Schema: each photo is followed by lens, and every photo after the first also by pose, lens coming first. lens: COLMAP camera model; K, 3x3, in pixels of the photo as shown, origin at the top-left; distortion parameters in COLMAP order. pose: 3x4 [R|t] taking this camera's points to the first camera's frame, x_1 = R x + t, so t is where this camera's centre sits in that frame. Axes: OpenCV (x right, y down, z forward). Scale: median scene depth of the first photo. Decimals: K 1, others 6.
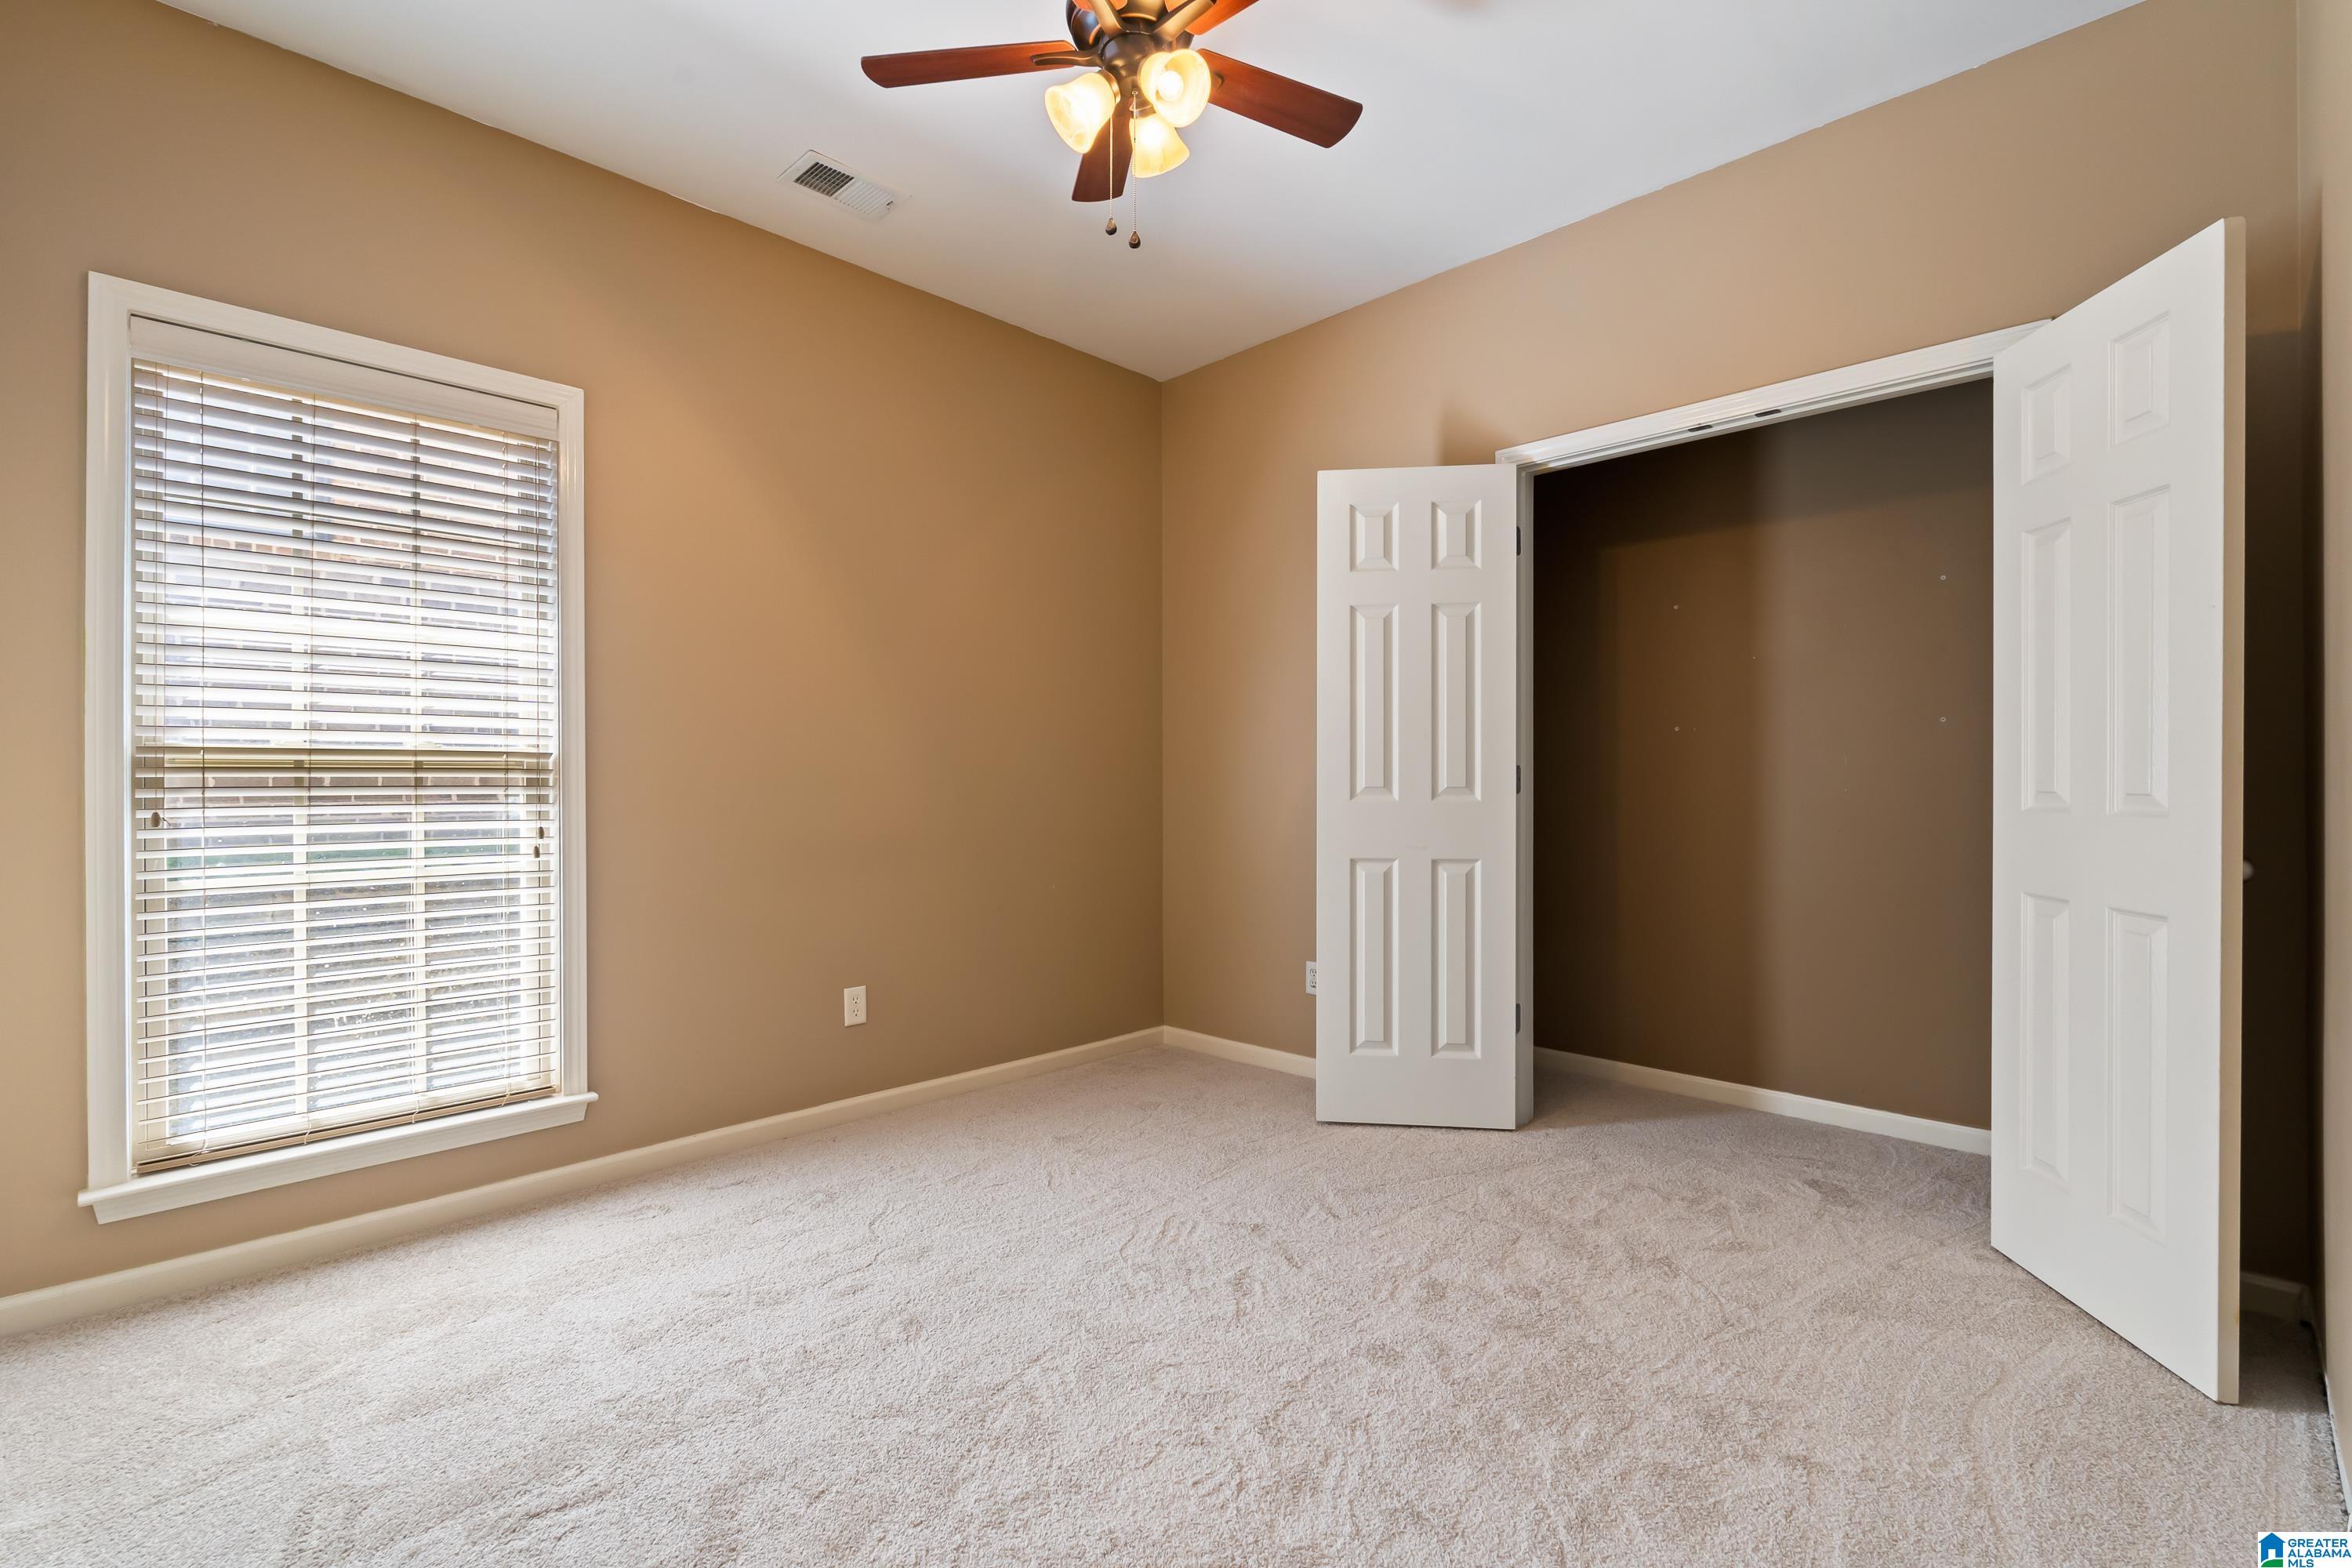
lens RADIAL K [[1044.8, 0, 1178.3], [0, 1044.8, 772.0], [0, 0, 1]] dist [-0.004227, 0.000988]
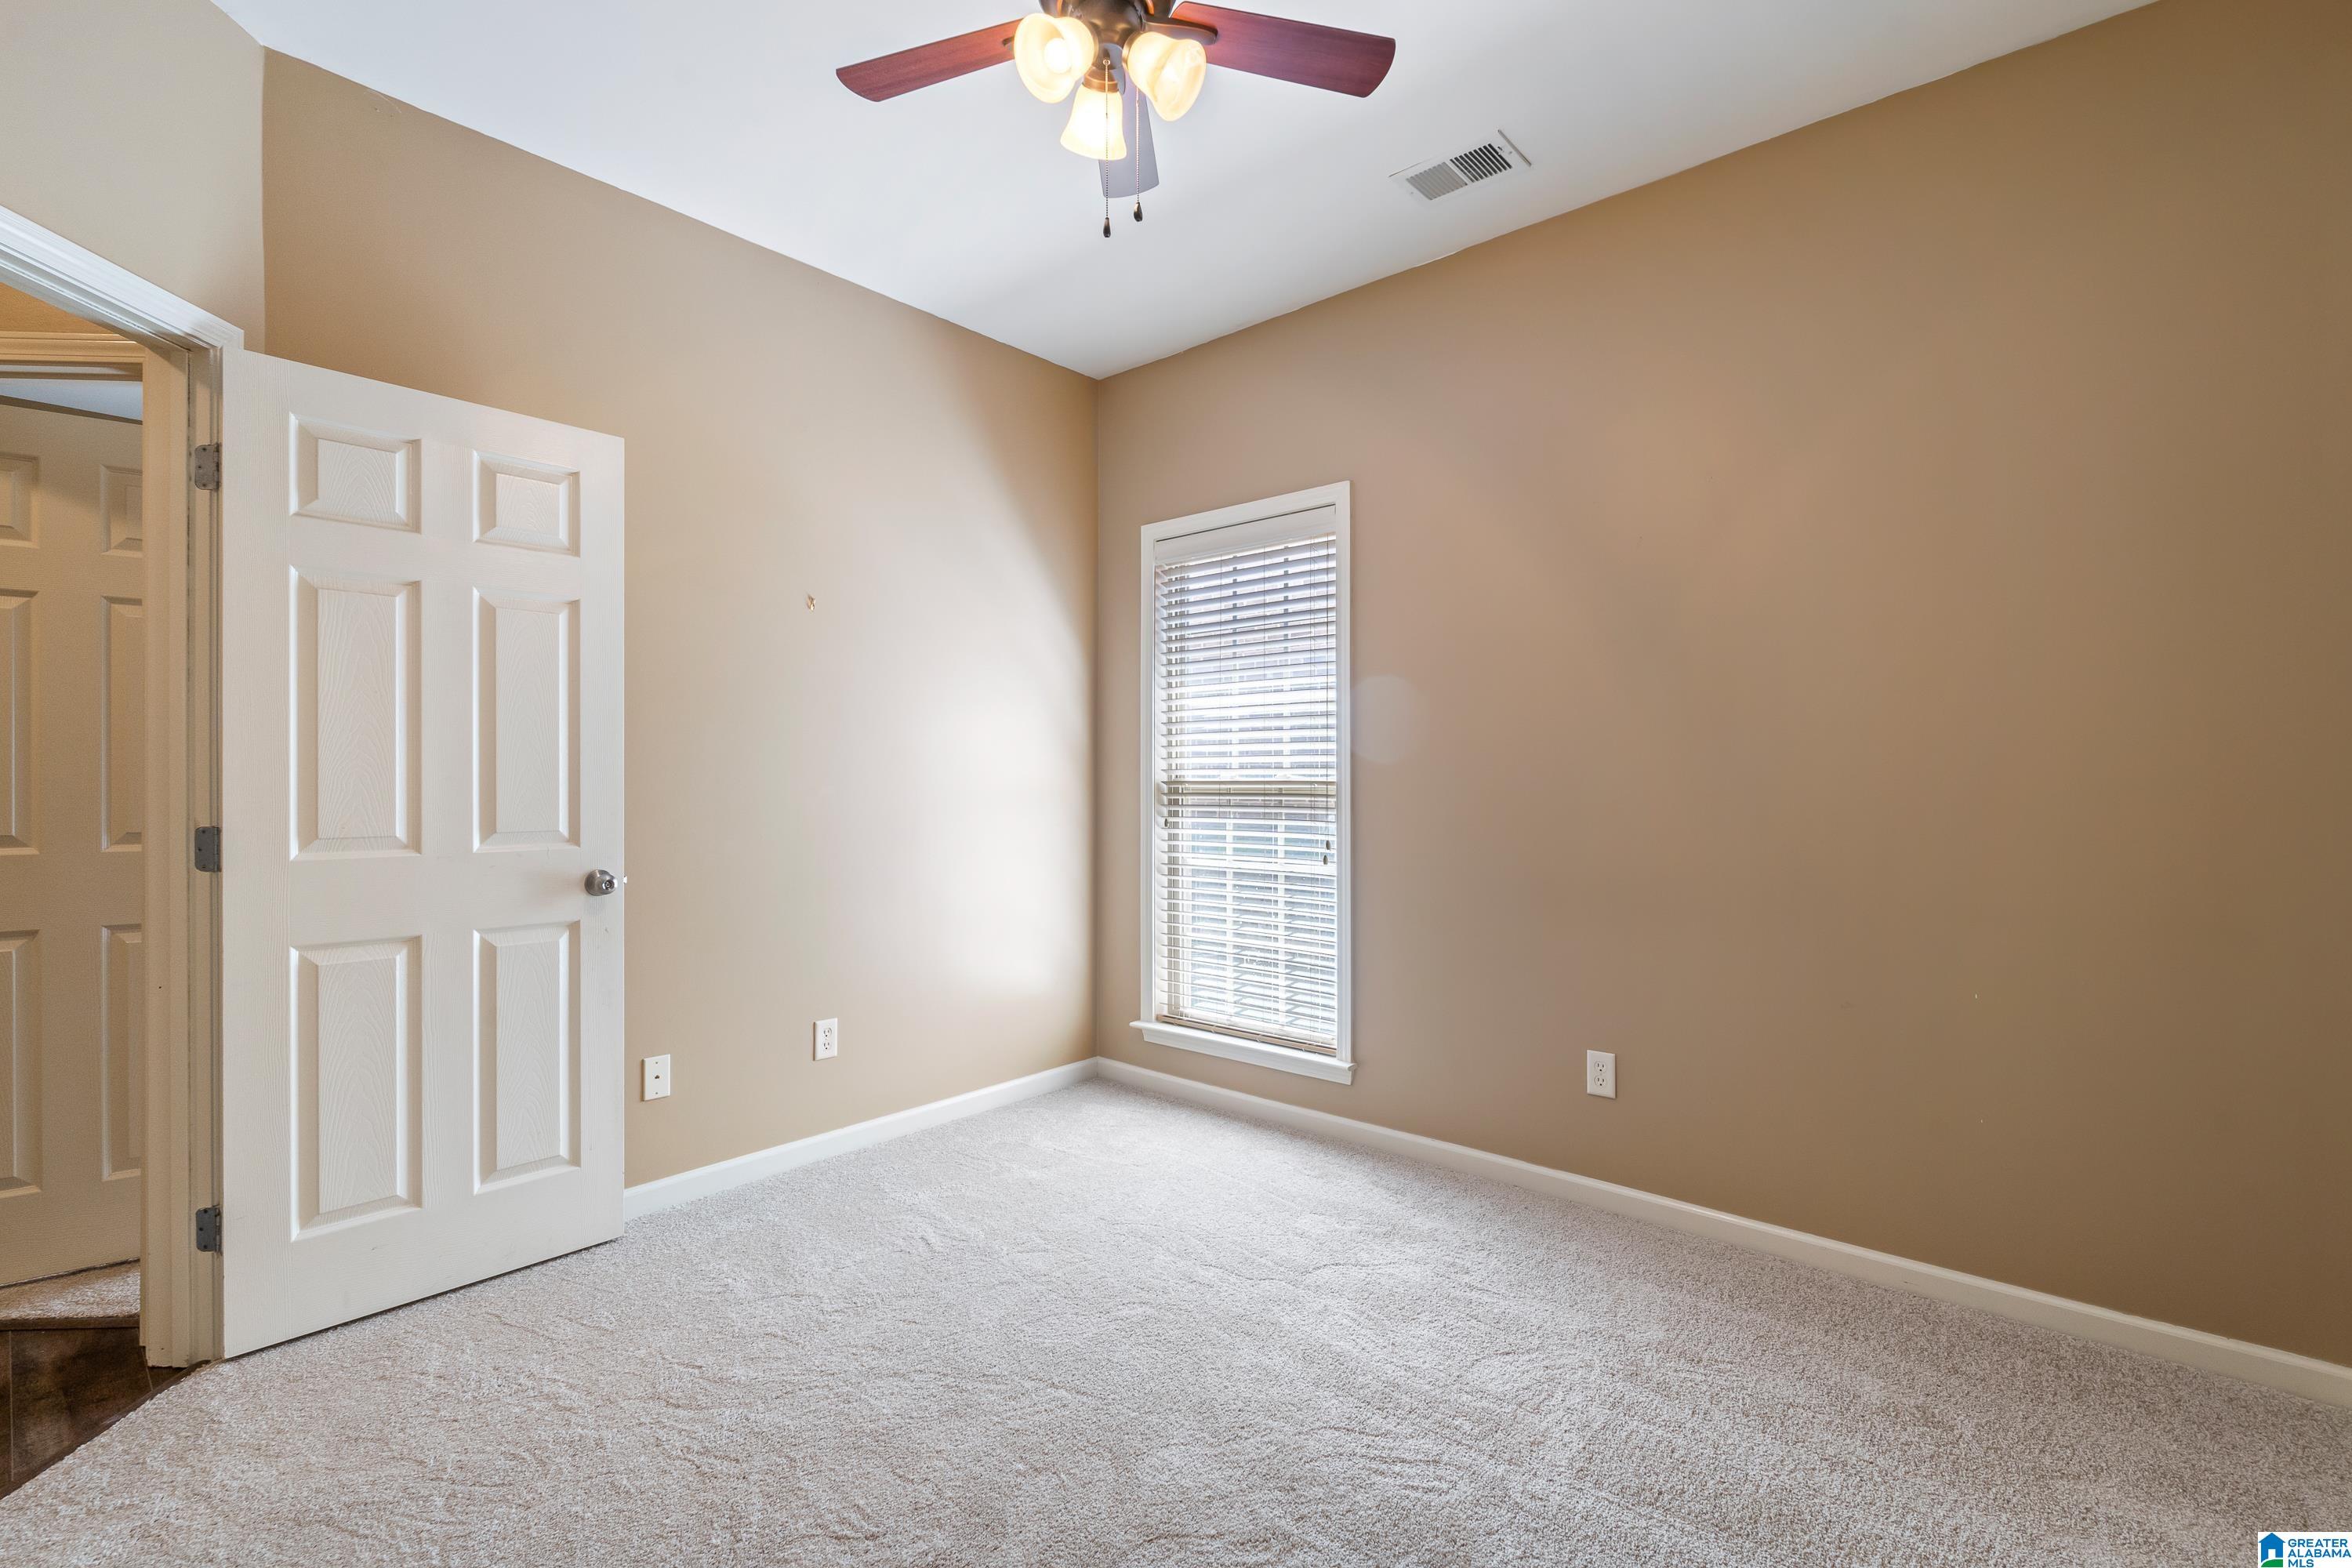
lens RADIAL K [[1044.8, 0, 1189.1], [0, 1044.8, 784.3], [0, 0, 1]] dist [-0.004227, 0.000988]
pose [[0.046761, -0.013411, -0.998816, 0.672093], [-0.004657, 0.999896, -0.013643, 0.004519], [0.998895, 0.005289, 0.046694, 0.810362]]
